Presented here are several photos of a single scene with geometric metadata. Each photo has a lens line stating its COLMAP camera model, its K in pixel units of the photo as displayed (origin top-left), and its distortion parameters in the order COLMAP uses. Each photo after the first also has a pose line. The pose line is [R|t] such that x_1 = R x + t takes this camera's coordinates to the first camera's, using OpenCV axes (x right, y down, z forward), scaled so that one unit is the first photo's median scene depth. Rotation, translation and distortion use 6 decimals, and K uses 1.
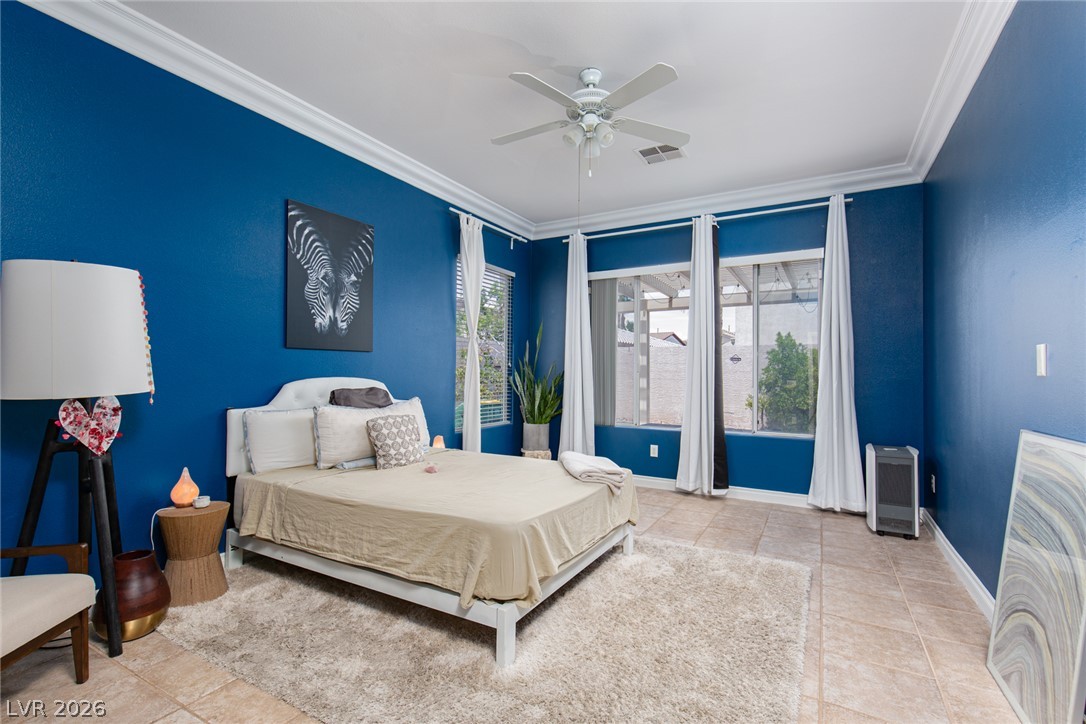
lens RADIAL K [[498.5, 0, 544.6], [0, 498.5, 371.3], [0, 0, 1]] dist [0.015133, -0.000802]
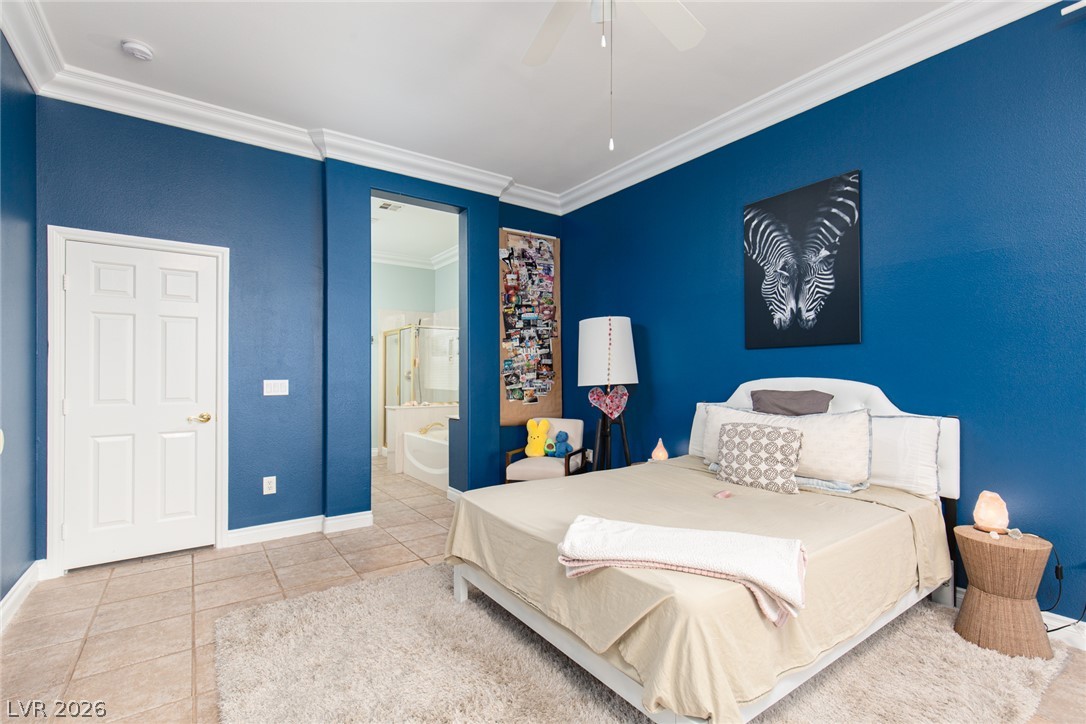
lens RADIAL K [[498.5, 0, 544.6], [0, 498.5, 371.3], [0, 0, 1]] dist [0.015133, -0.000802]
pose [[-0.422824, -0.012199, -0.906130, 0.567668], [0.003461, 0.999880, -0.015076, 0.013058], [0.906205, -0.009510, -0.422732, 1.000756]]
